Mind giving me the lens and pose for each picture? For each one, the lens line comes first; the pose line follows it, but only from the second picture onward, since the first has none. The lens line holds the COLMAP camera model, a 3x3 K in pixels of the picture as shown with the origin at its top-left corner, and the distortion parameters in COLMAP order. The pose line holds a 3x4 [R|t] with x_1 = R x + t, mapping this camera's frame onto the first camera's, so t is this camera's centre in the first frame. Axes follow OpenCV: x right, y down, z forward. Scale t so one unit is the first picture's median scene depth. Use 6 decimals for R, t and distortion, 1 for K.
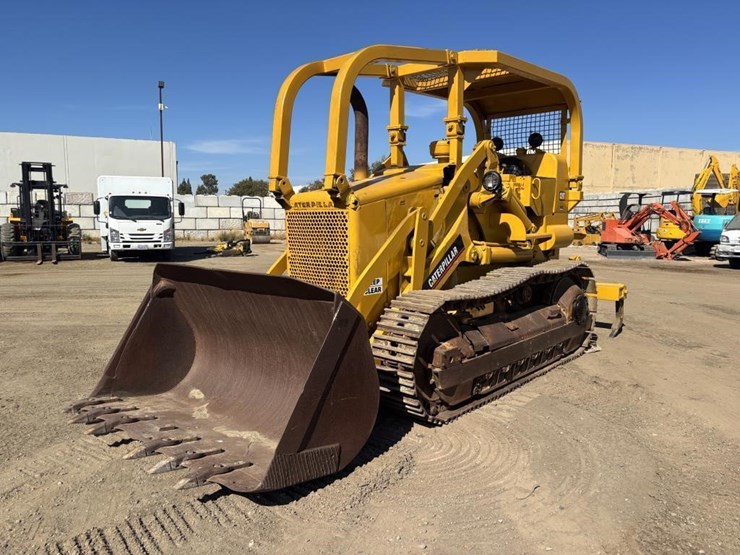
lens RADIAL K [[561.4, 0, 363.7], [0, 561.4, 280.2], [0, 0, 1]] dist [0.054249, -0.058625]
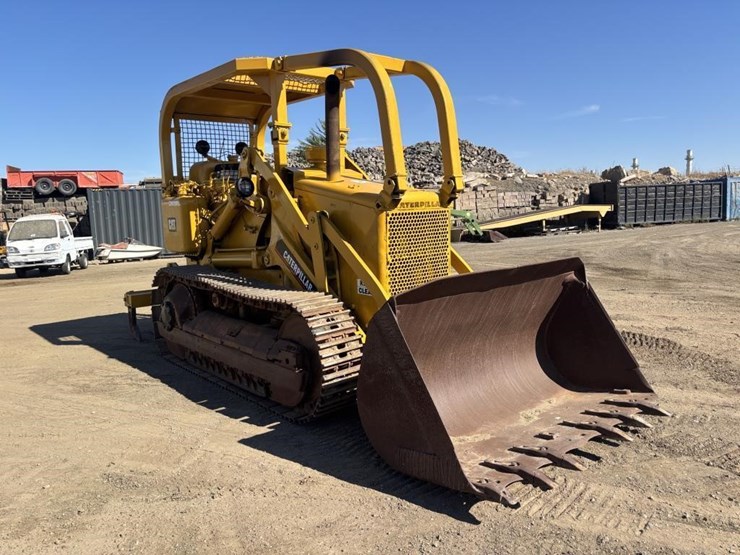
lens RADIAL K [[561.4, 0, 368.5], [0, 561.4, 284.7], [0, 0, 1]] dist [0.054249, -0.058625]
pose [[0.117266, -0.134826, 0.983906, -0.716417], [0.153396, 0.981310, 0.116188, -0.080662], [-0.981182, 0.137303, 0.135756, 0.629536]]
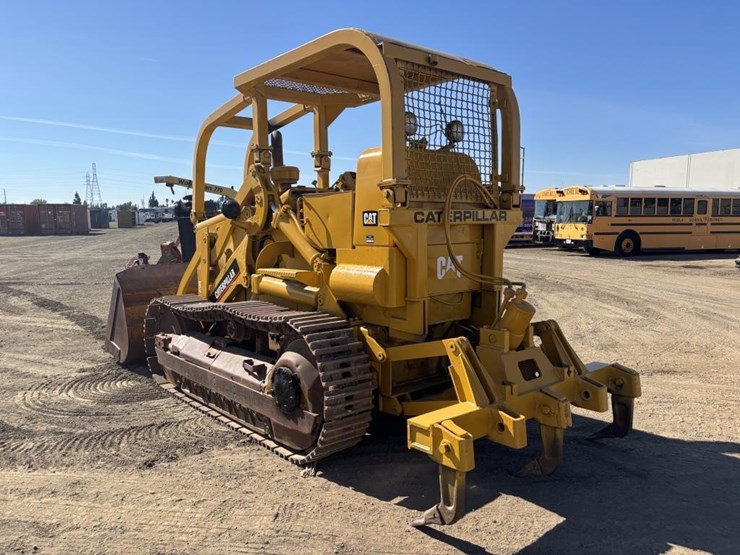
lens RADIAL K [[561.4, 0, 364.4], [0, 561.4, 290.6], [0, 0, 1]] dist [0.054249, -0.058625]
pose [[-0.127494, 0.128891, -0.983429, 0.882196], [-0.111220, 0.983409, 0.143307, -0.148713], [0.985584, 0.127648, -0.111043, 1.001977]]
